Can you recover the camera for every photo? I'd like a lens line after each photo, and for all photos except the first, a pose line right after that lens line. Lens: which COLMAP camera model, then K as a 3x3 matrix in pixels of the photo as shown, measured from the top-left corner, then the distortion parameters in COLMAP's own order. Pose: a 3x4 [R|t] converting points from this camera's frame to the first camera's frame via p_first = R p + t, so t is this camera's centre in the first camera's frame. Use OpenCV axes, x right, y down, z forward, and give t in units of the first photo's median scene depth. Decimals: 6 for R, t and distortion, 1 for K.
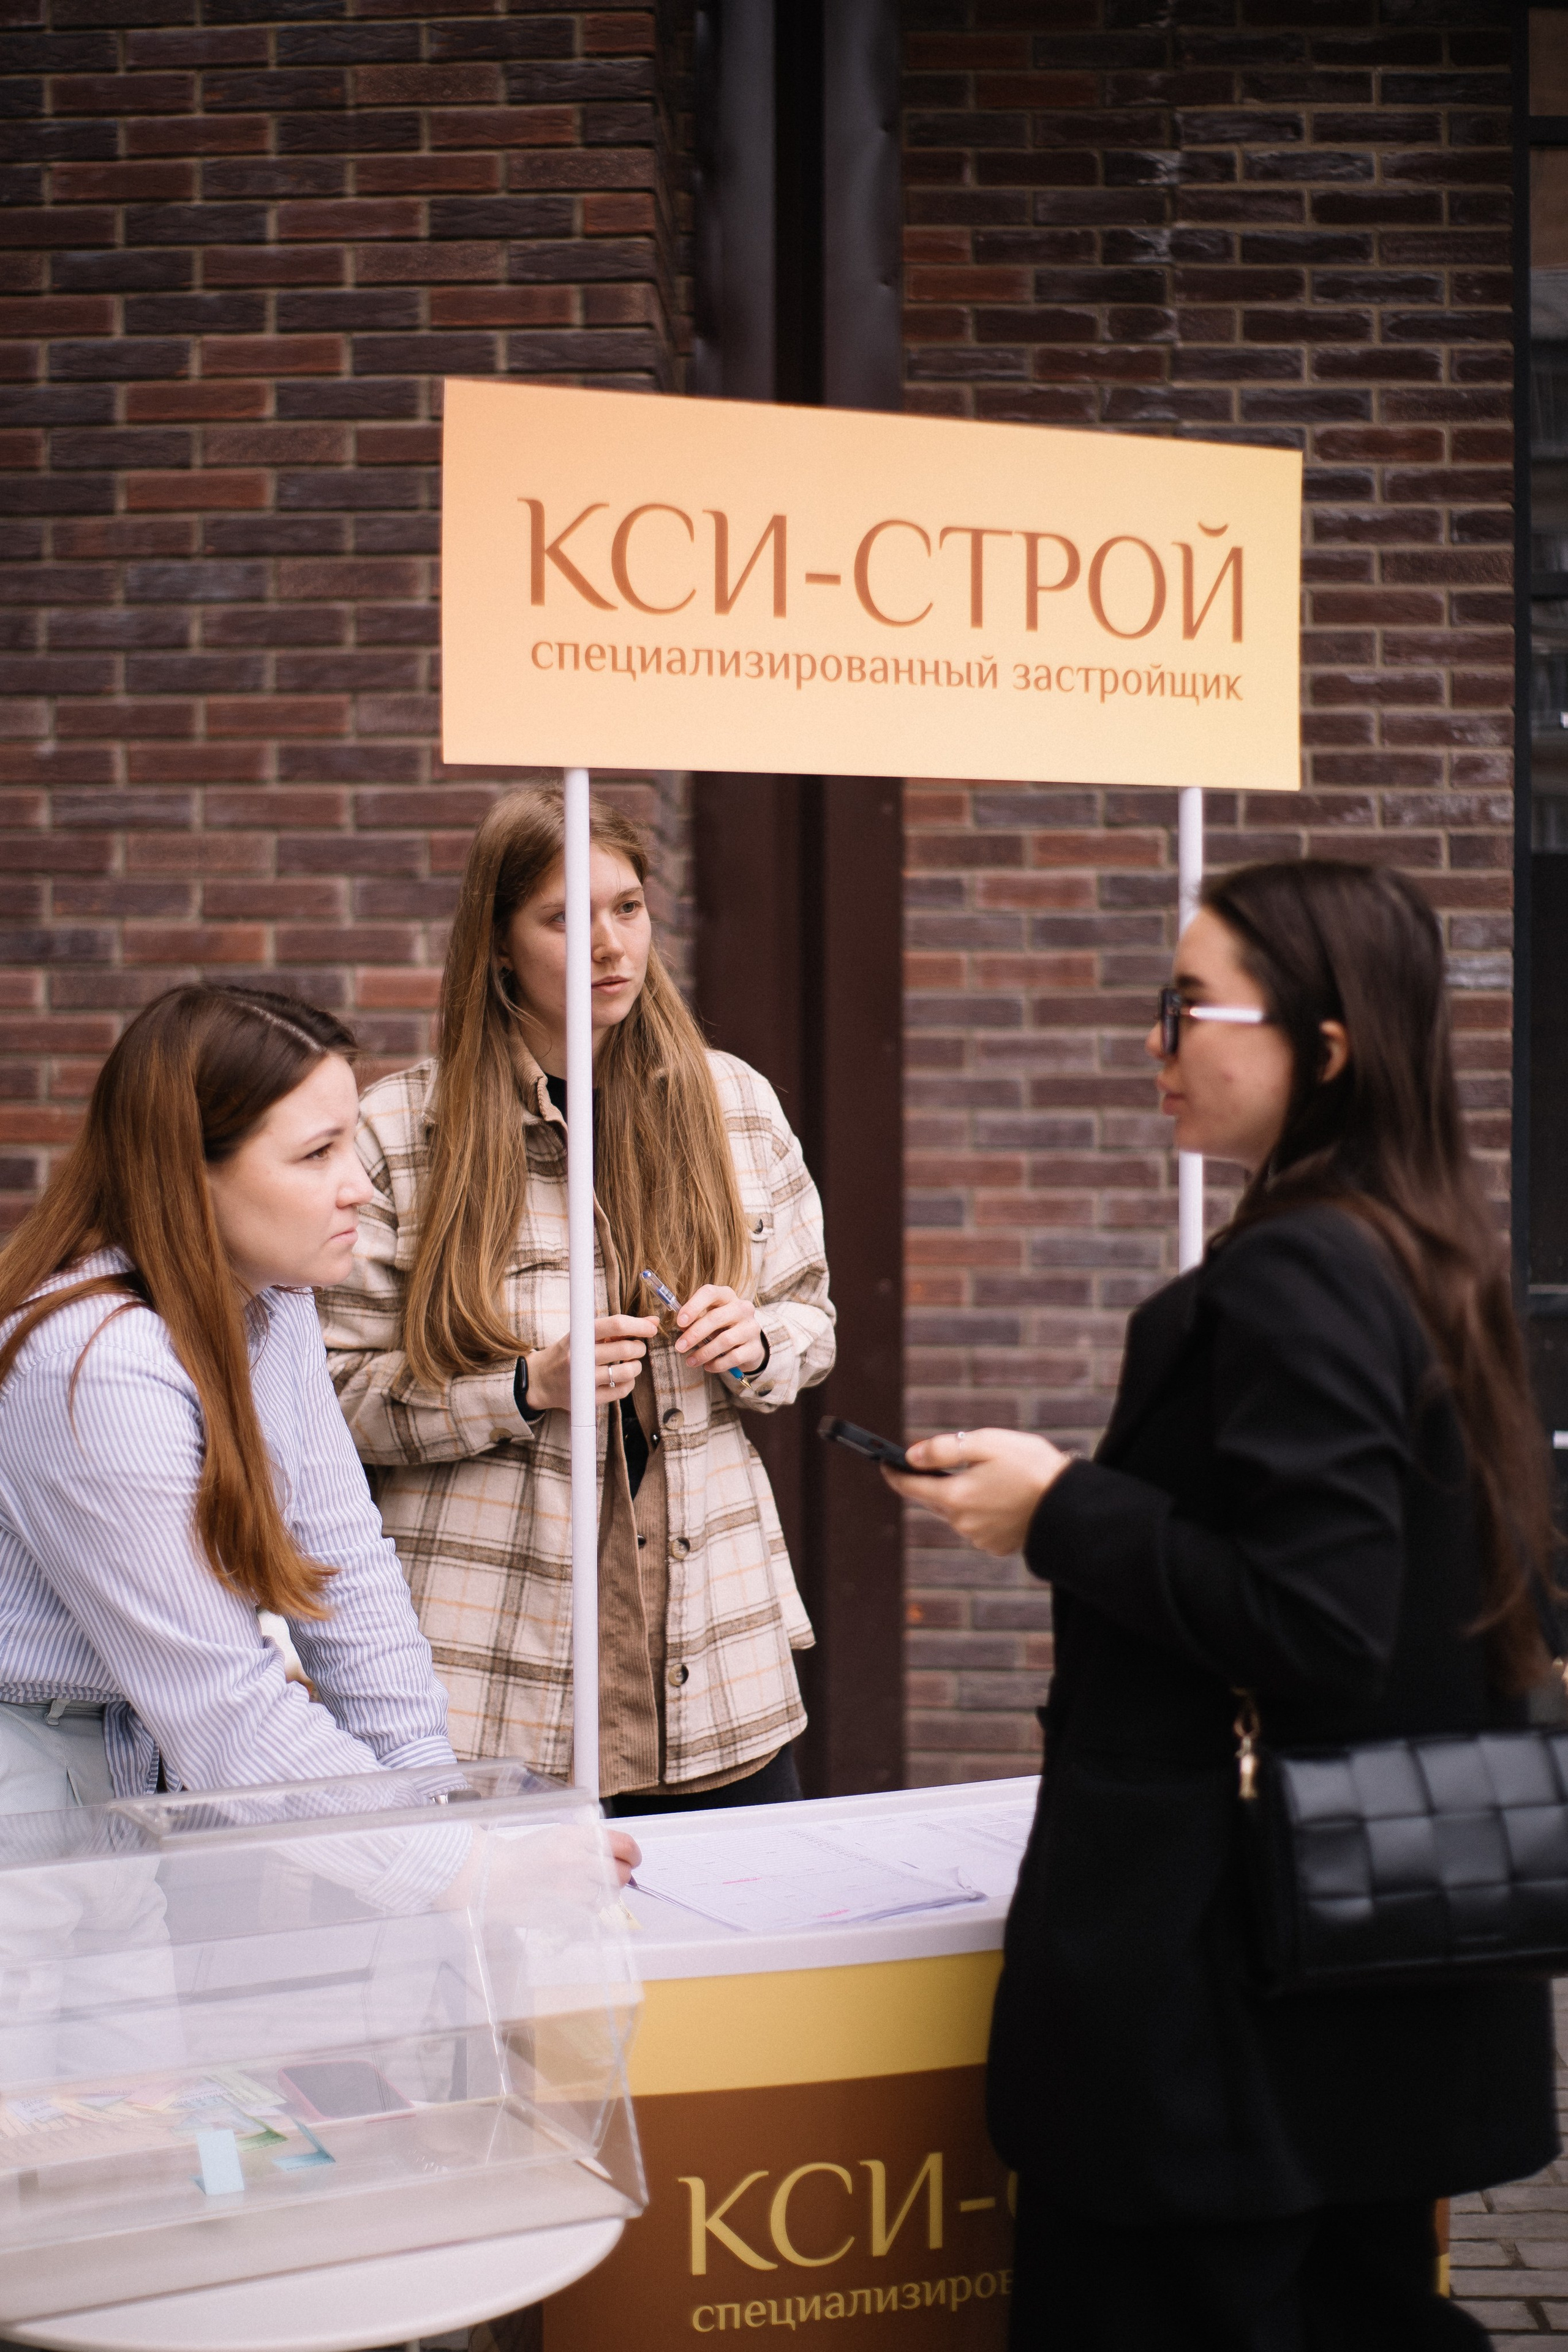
lens RADIAL K [[3353.1, 0, 796.2], [0, 3353.1, 1133.9], [0, 0, 1]] dist [-0.085536, 0.000000]
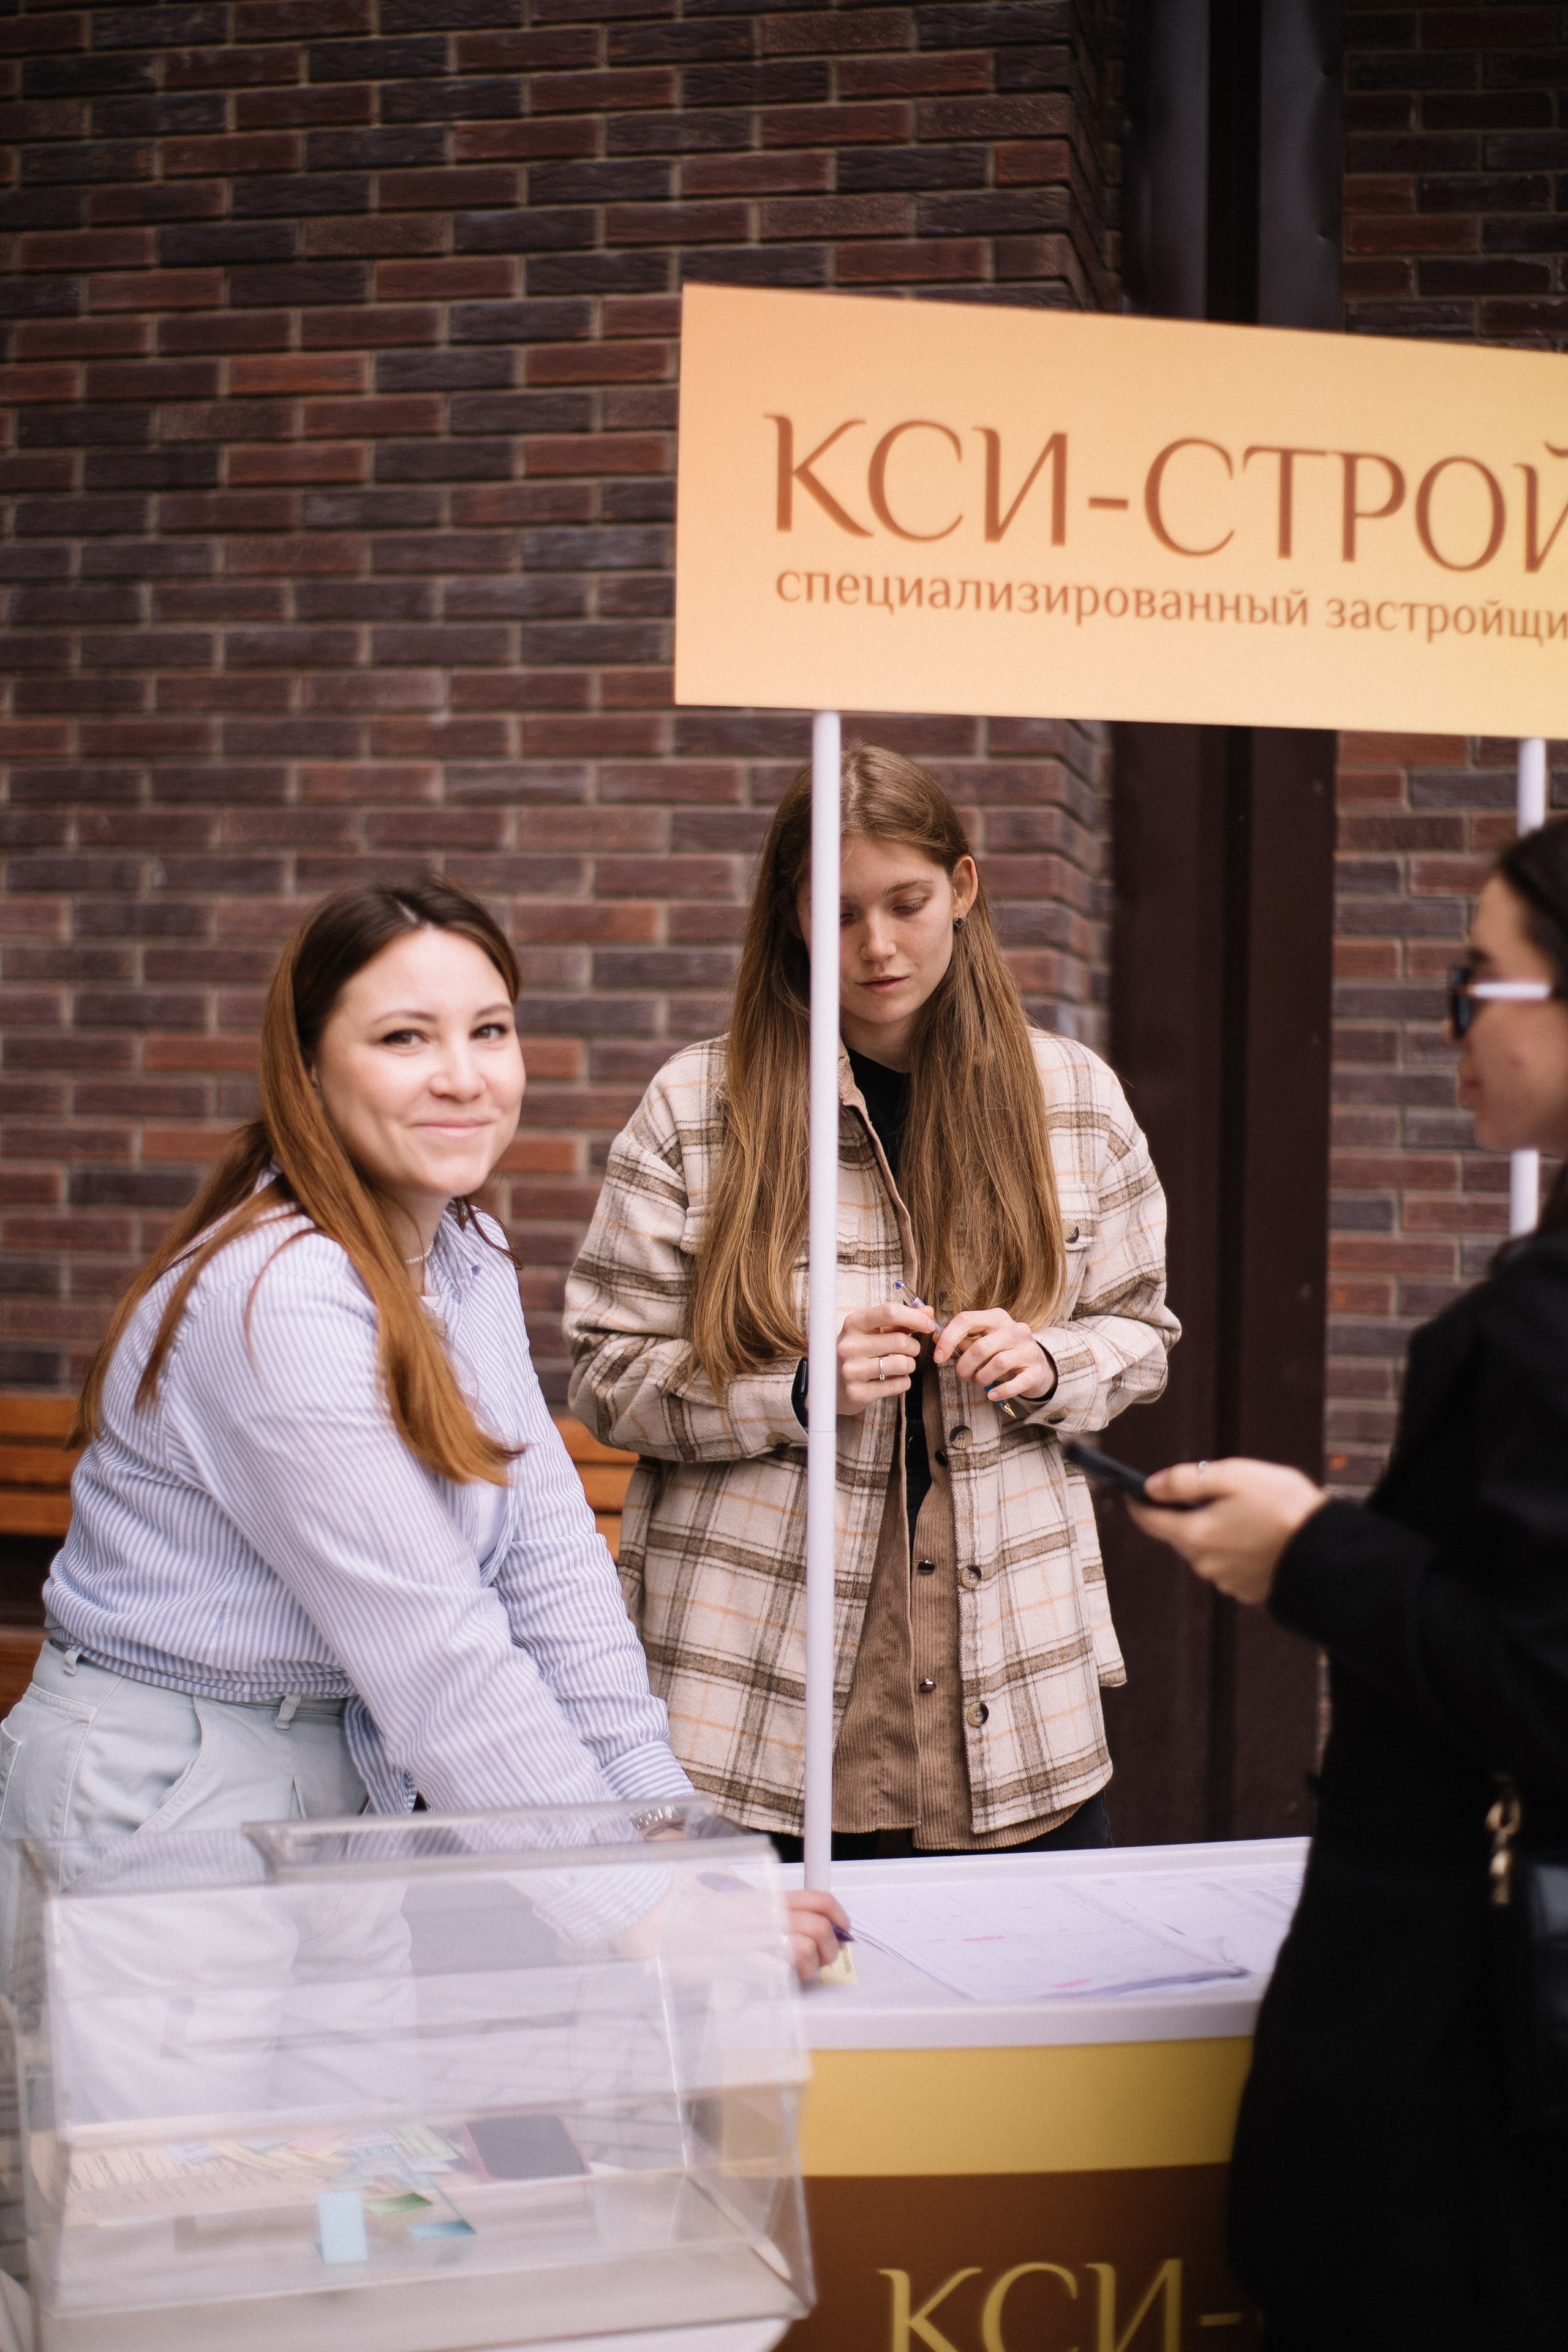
lens RADIAL K [[3353.1, 0, 793.6], [0, 3353.1, 1123.7], [0, 0, 1]] dist [-0.085536, 0.000000]
pose [[0.987567, 0.019661, -0.155965, 0.033159], [-0.020070, 0.999798, -0.001046, 0.002095], [0.155913, 0.004164, 0.987762, 0.046466]]
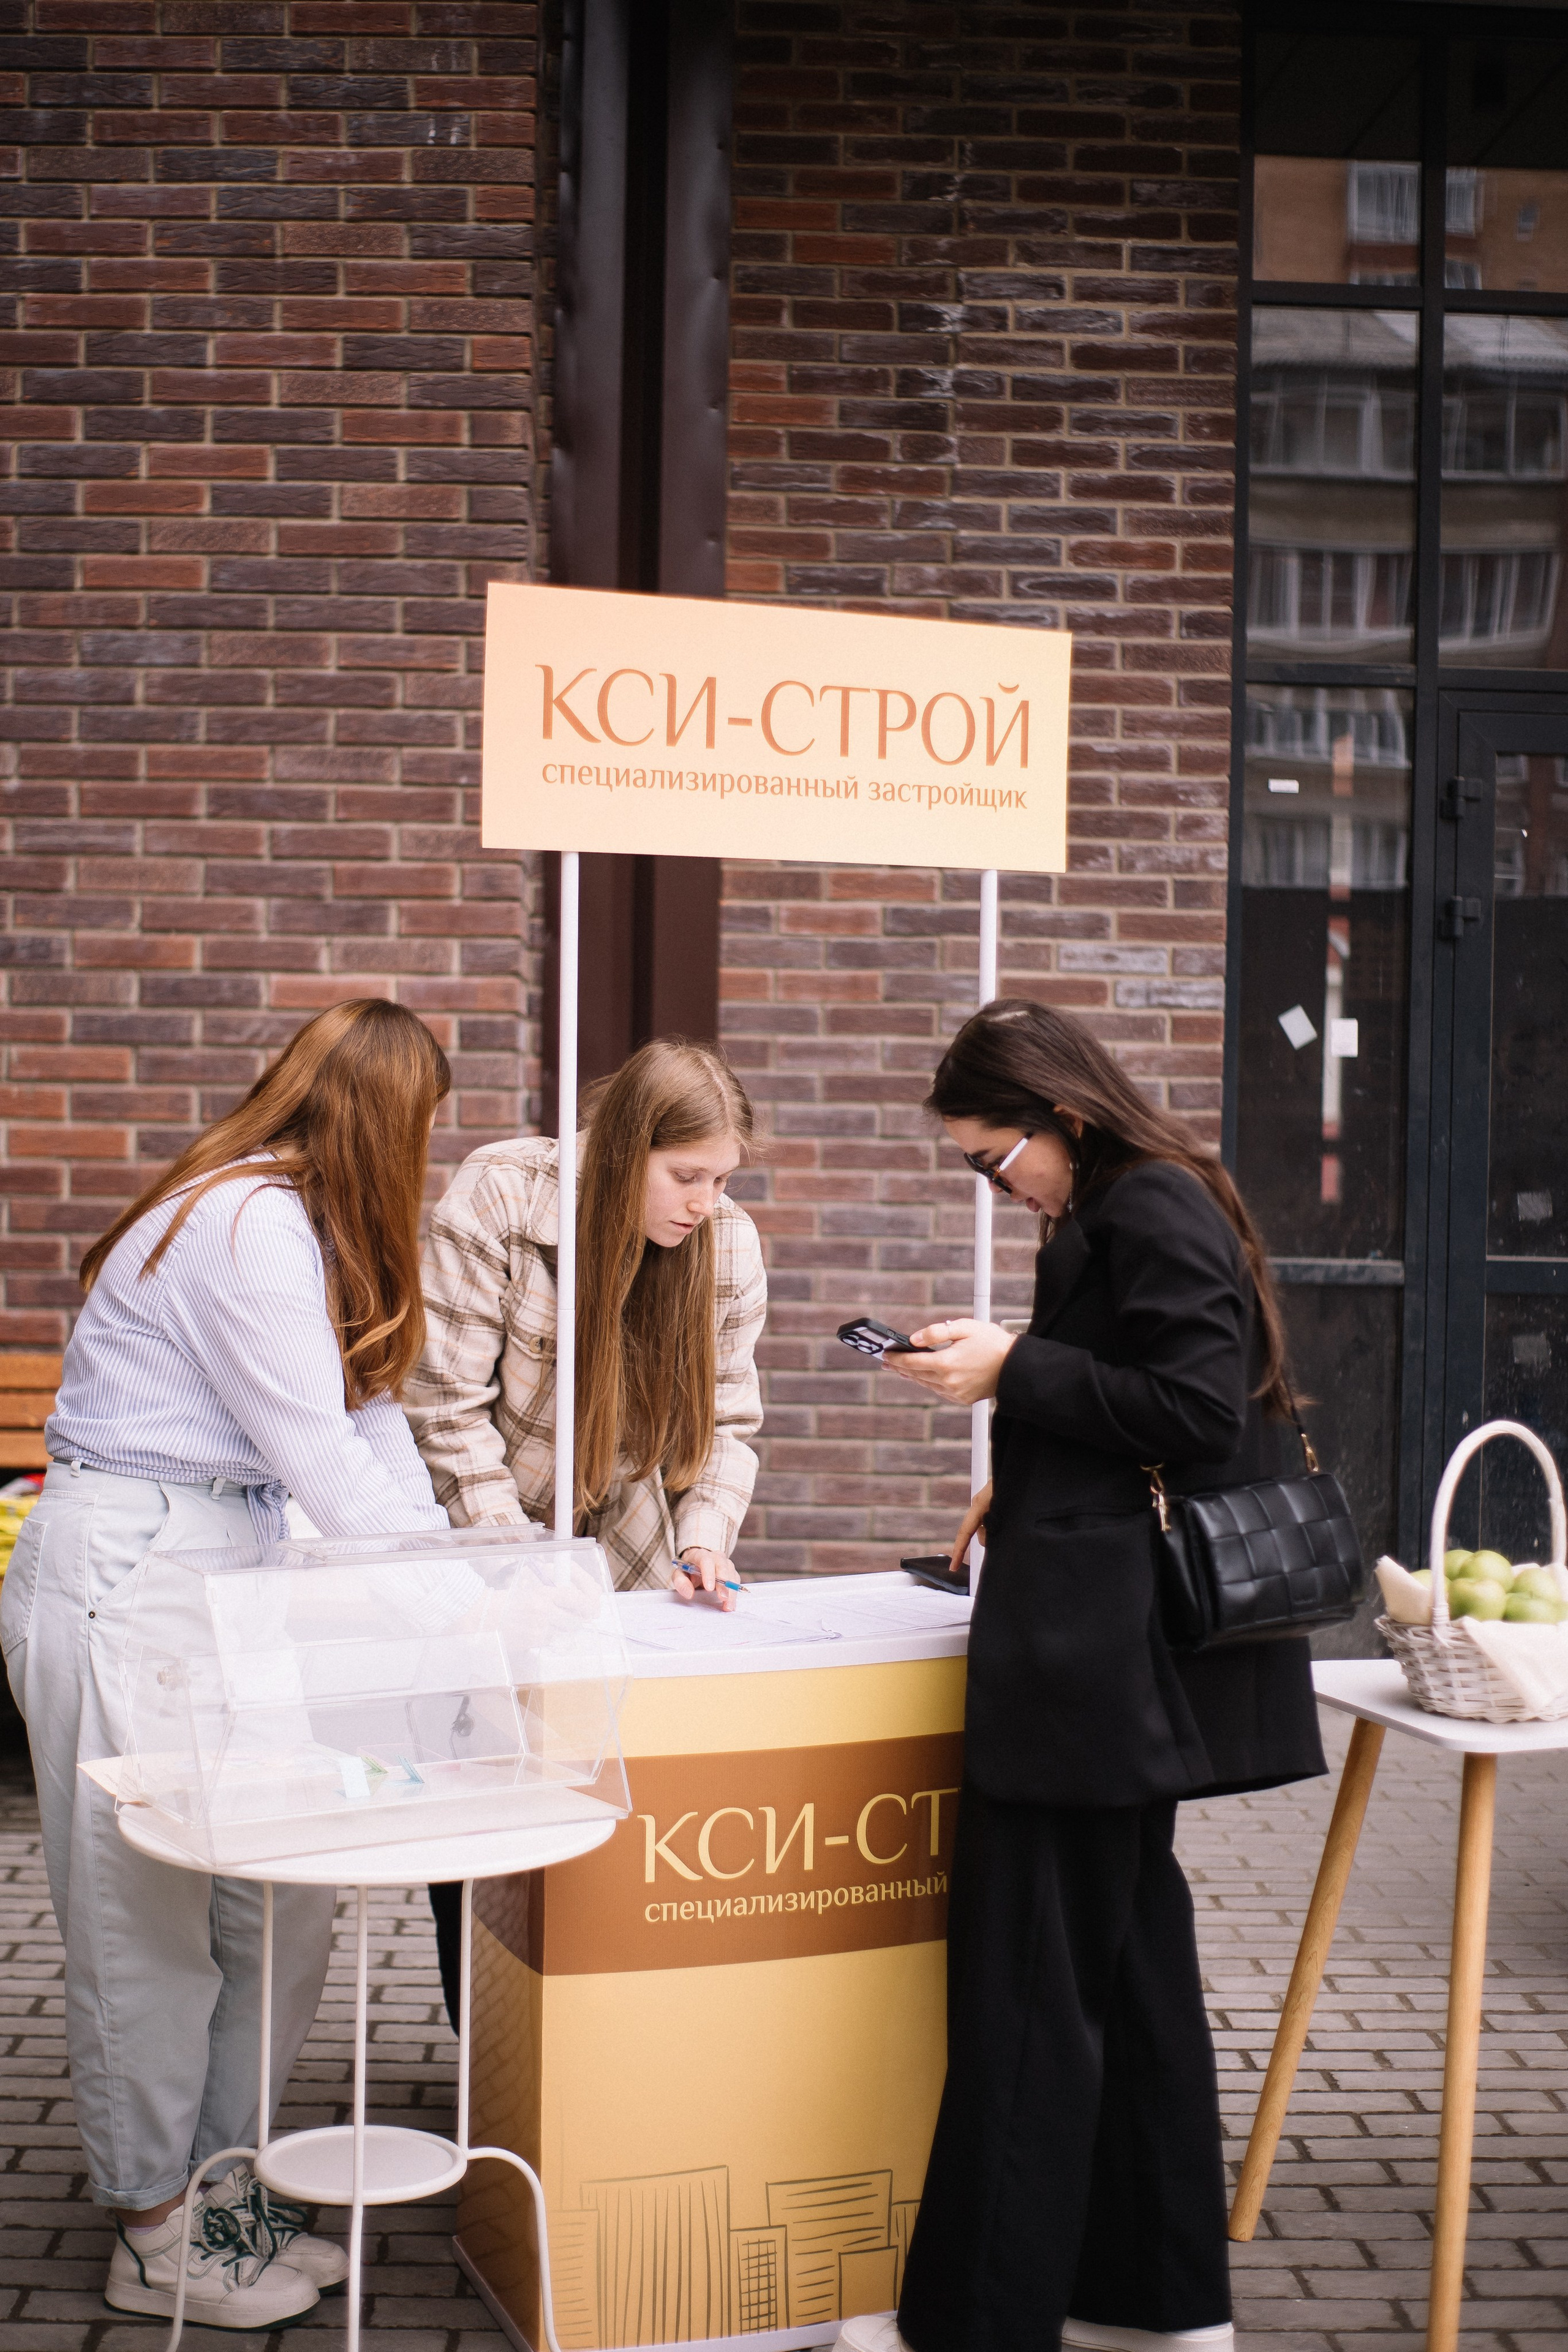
lens RADIAL K [[3353.1, 0, 774.9], [0, 3353.1, 1124.2], [0, 0, 1]] dist [-0.085536, 0.000000]
pose [[0.997109, 0.016862, 0.074095, -0.039176], [-0.016637, 0.999855, -0.003653, 0.005544], [-0.074146, 0.002410, 0.997245, -0.209923]]
